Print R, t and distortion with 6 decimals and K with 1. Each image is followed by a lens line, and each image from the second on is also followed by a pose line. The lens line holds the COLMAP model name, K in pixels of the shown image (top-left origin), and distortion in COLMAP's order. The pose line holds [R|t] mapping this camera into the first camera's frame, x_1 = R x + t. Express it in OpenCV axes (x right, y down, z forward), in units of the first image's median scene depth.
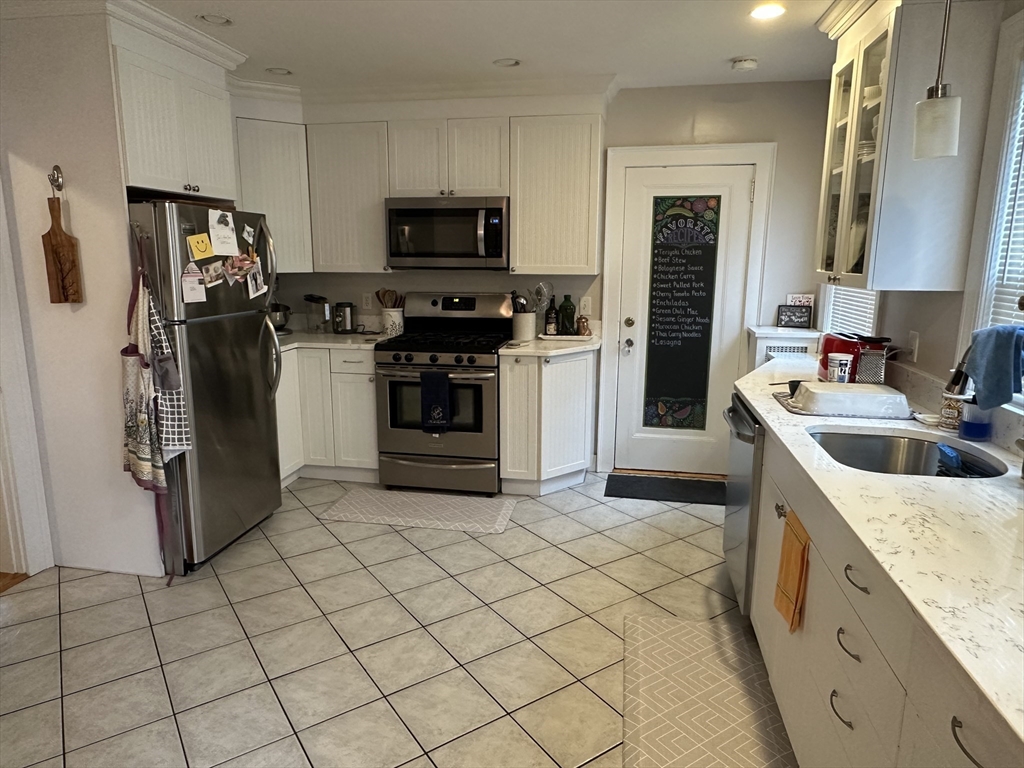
lens RADIAL K [[665.0, 0, 510.5], [0, 665.0, 381.5], [0, 0, 1]] dist [-0.008504, 0.000232]
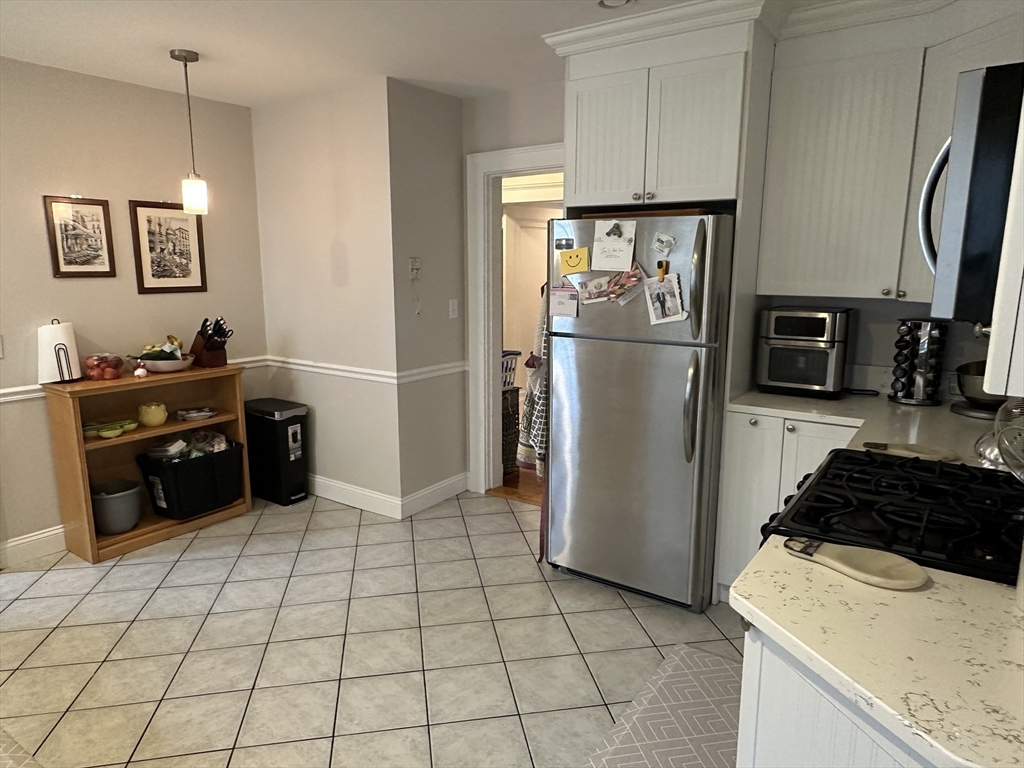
lens RADIAL K [[665.0, 0, 506.4], [0, 665.0, 389.1], [0, 0, 1]] dist [-0.008504, 0.000232]
pose [[-0.416101, 0.165248, -0.894177, 0.459460], [-0.174419, 0.950585, 0.256837, -0.248100], [0.892434, 0.262832, -0.366717, 1.266781]]
